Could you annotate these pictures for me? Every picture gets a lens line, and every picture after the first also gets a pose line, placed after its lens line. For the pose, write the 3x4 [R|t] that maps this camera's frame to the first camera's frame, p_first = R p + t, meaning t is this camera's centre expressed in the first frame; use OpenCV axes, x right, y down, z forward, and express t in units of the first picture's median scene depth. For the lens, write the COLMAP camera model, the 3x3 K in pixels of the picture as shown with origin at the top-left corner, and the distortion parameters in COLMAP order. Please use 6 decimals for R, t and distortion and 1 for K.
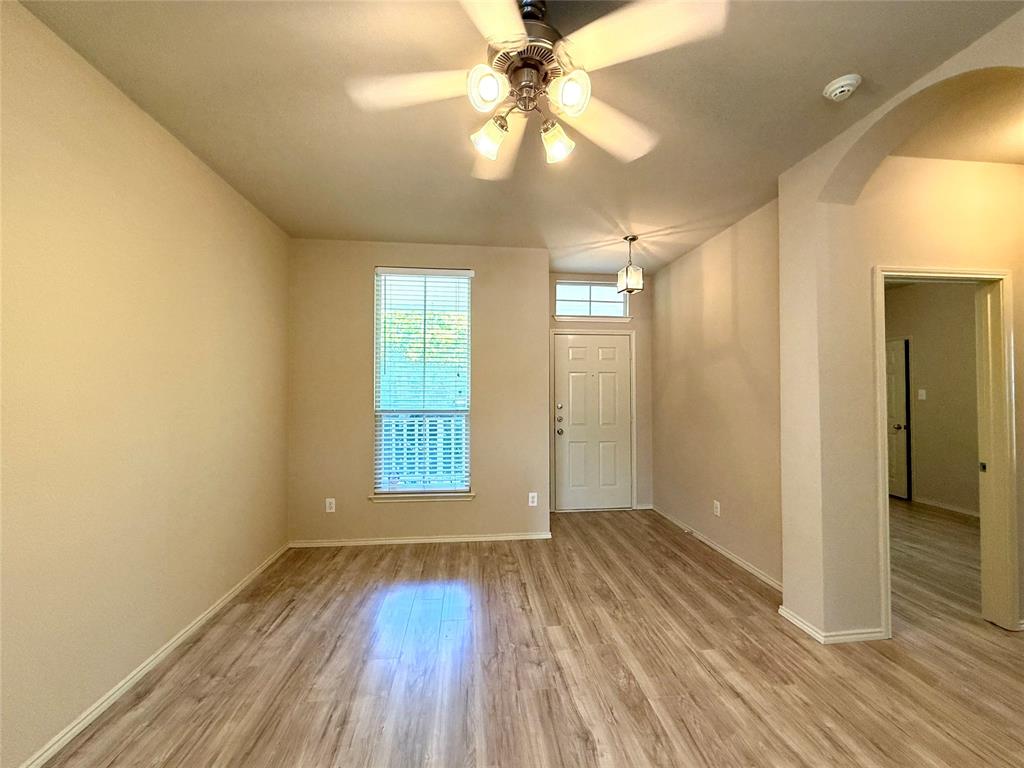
lens RADIAL K [[412.2, 0, 513.9], [0, 412.2, 385.5], [0, 0, 1]] dist [-0.000530, -0.000315]
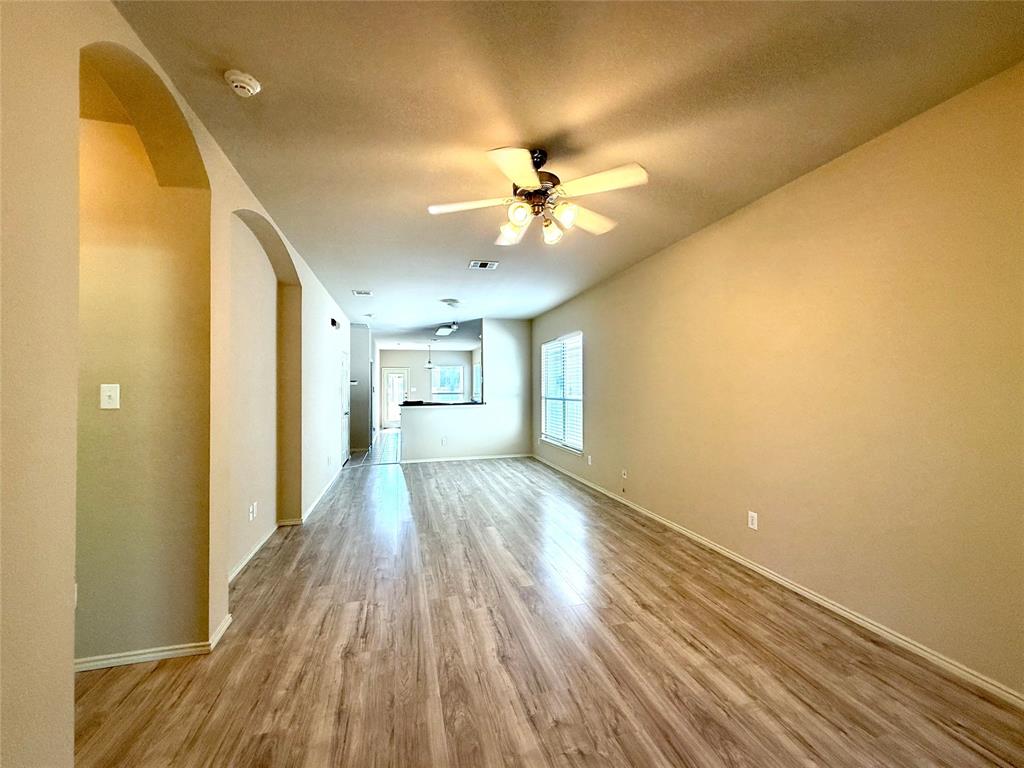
lens RADIAL K [[412.2, 0, 511.1], [0, 412.2, 385.6], [0, 0, 1]] dist [-0.000530, -0.000315]
pose [[-0.988715, 0.004727, -0.149736, 0.289165], [0.007469, 0.999814, -0.017759, 0.029678], [0.149624, -0.018677, -0.988567, 1.942598]]
